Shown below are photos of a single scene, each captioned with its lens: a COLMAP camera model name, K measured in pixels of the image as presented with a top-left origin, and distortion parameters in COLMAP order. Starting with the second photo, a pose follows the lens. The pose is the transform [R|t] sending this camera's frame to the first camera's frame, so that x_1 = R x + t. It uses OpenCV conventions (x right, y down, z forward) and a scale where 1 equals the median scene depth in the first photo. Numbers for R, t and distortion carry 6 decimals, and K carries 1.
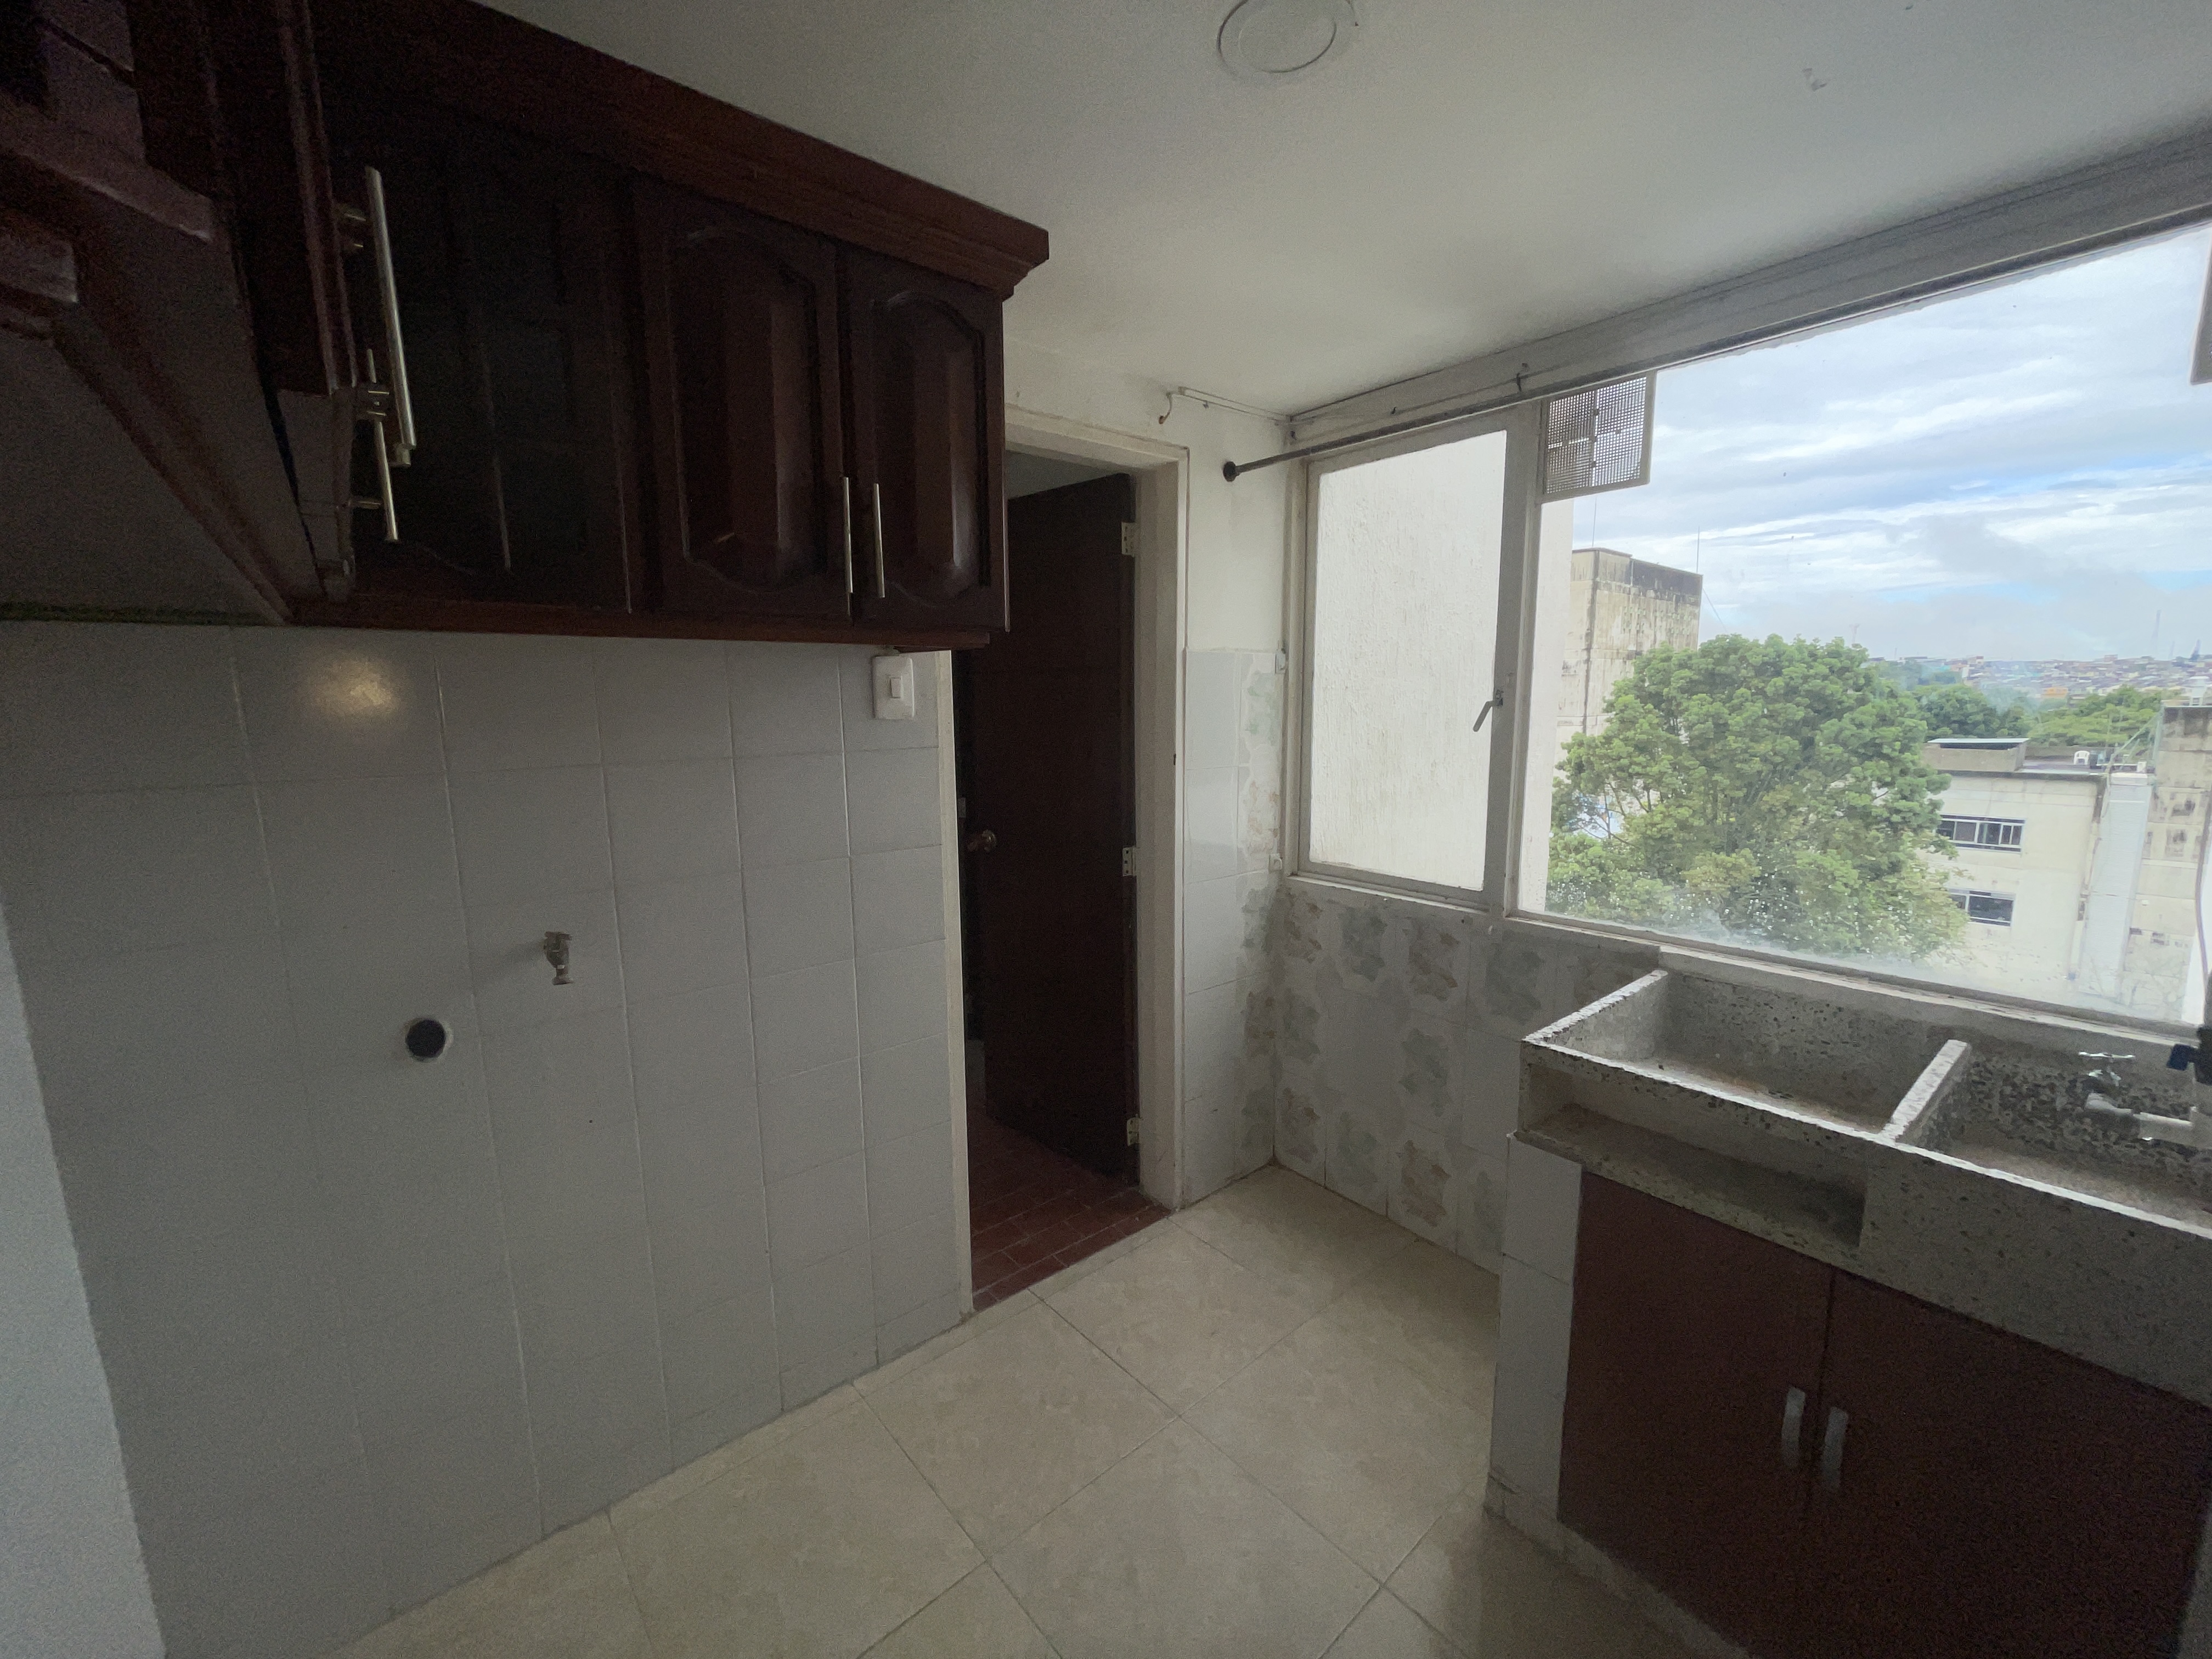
lens RADIAL K [[895.0, 0, 1101.8], [0, 895.0, 826.4], [0, 0, 1]] dist [0.002969, 0.000317]
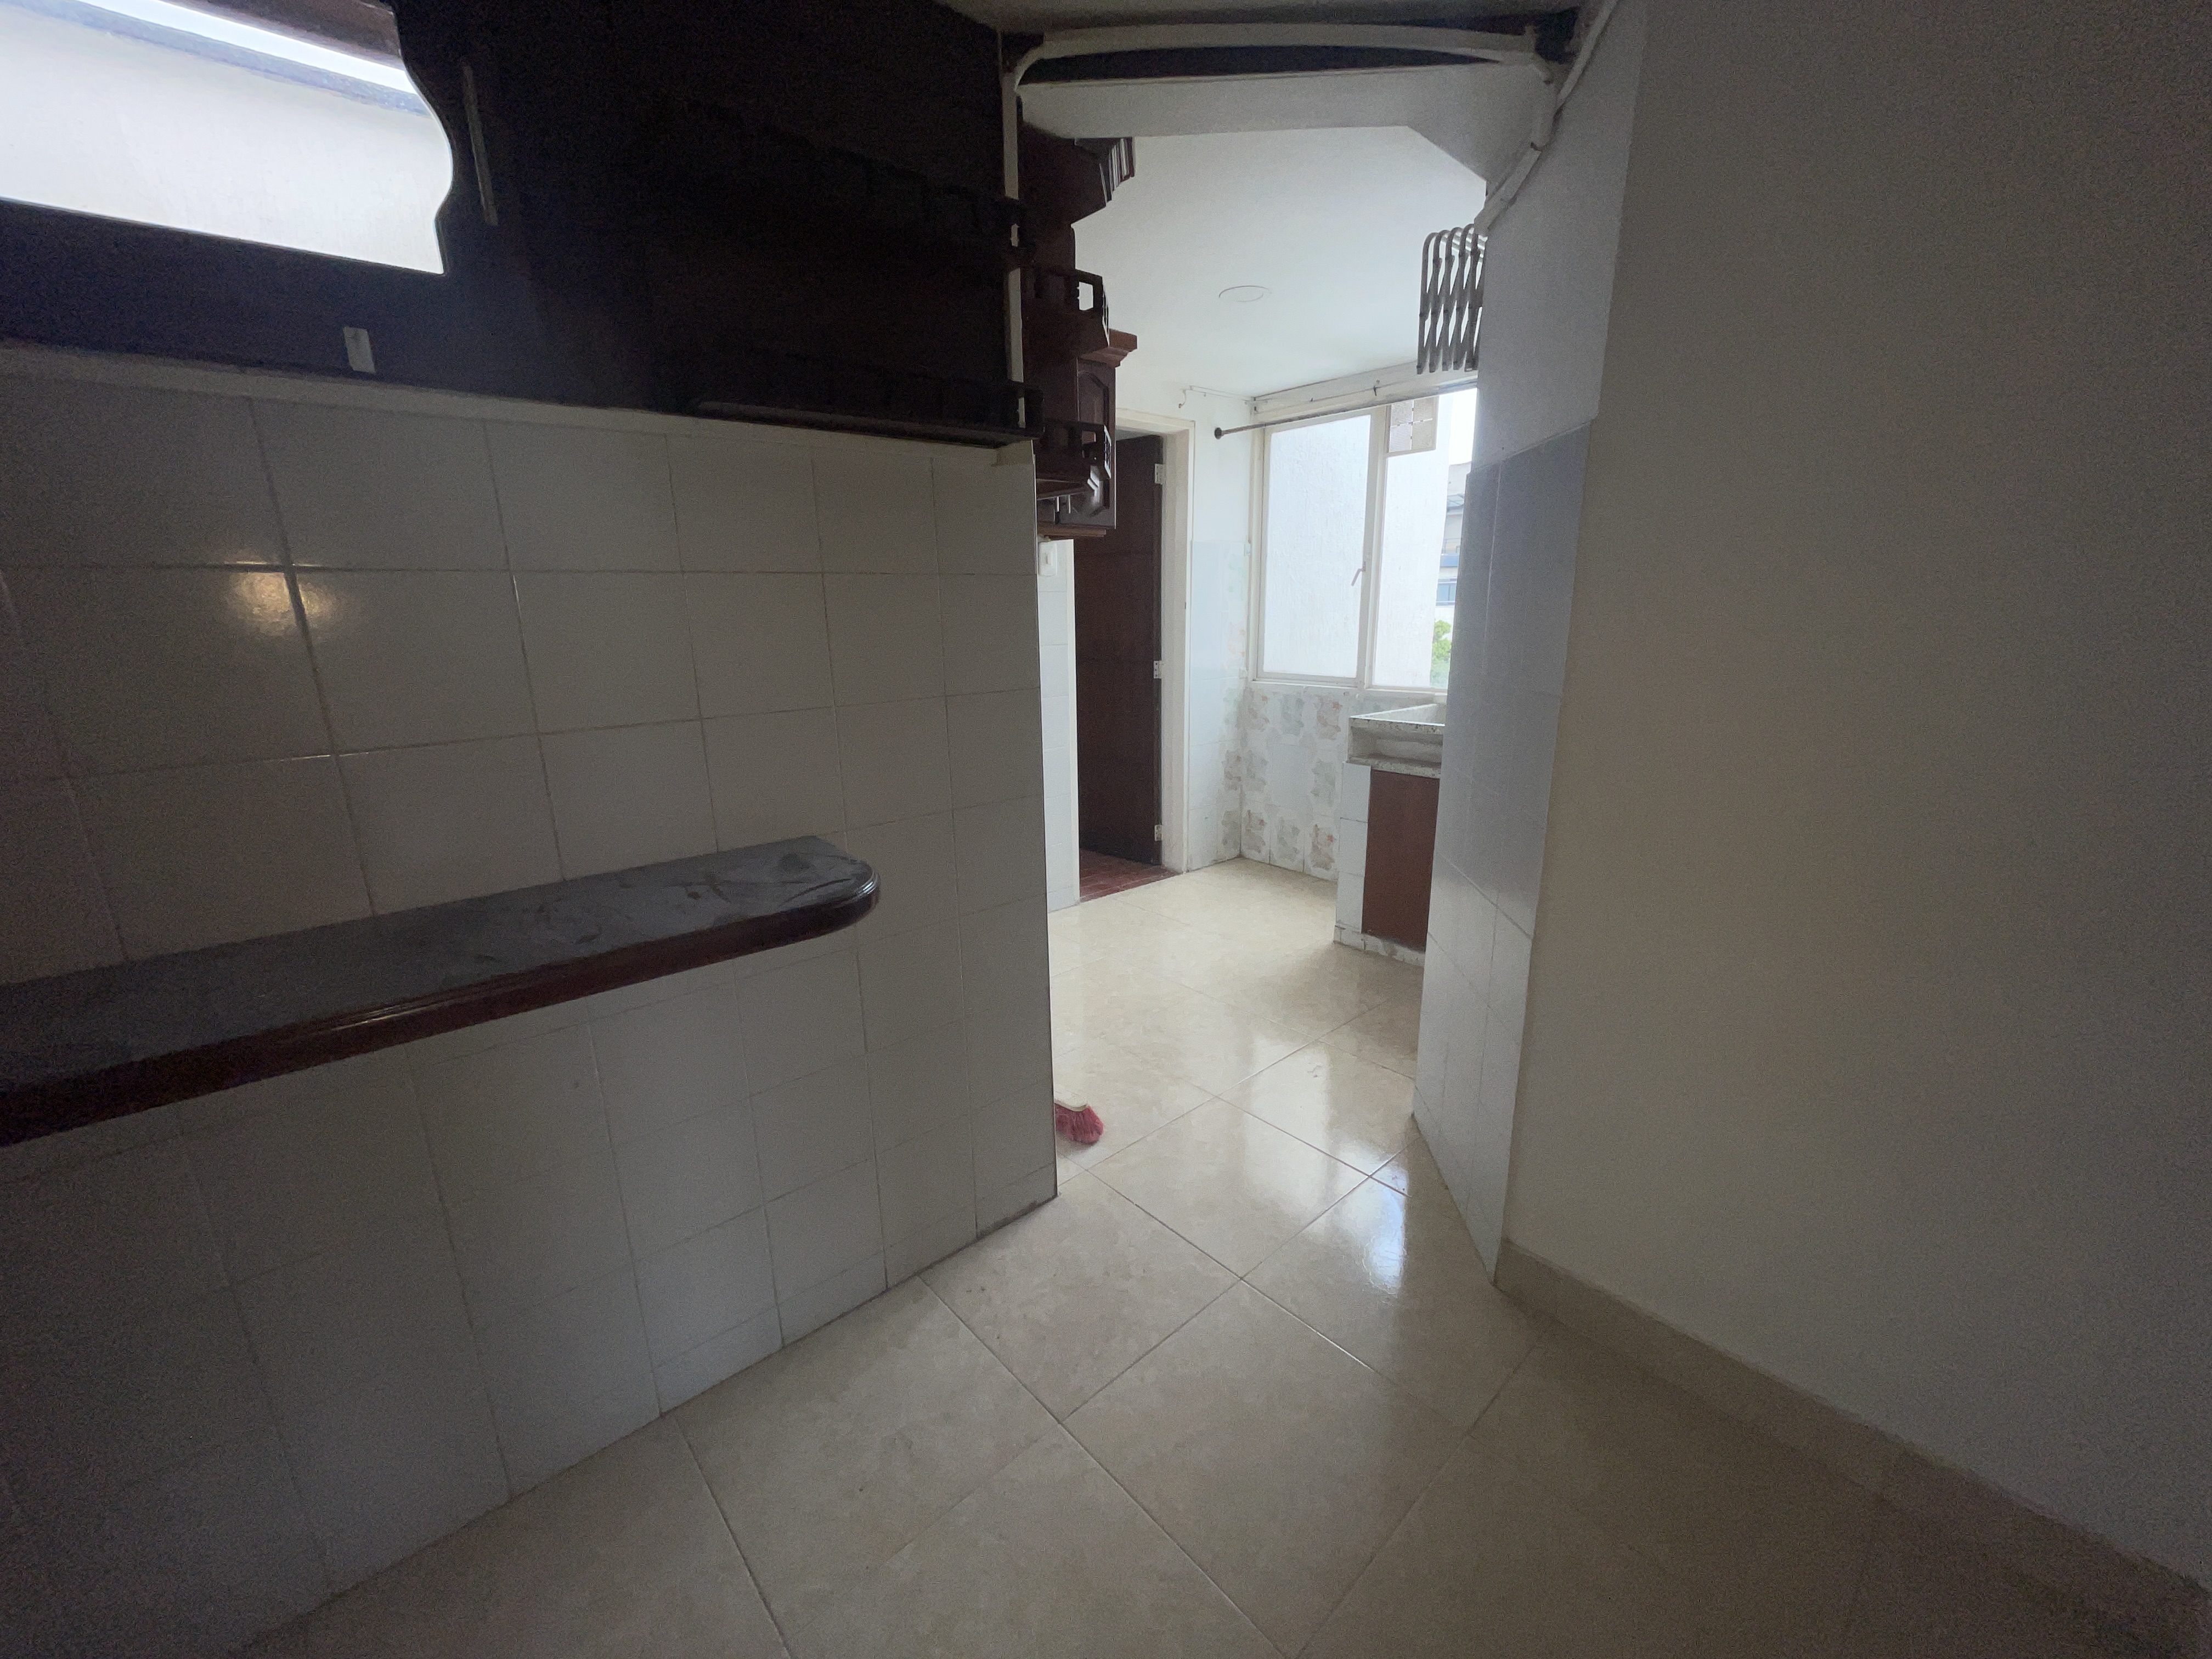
lens RADIAL K [[889.1, 0, 1096.2], [0, 889.1, 836.7], [0, 0, 1]] dist [0.000536, -0.000175]
pose [[0.999792, -0.009459, 0.018052, -0.124366], [0.007401, 0.993809, 0.110853, 0.174661], [-0.018988, -0.110696, 0.993673, -0.745458]]
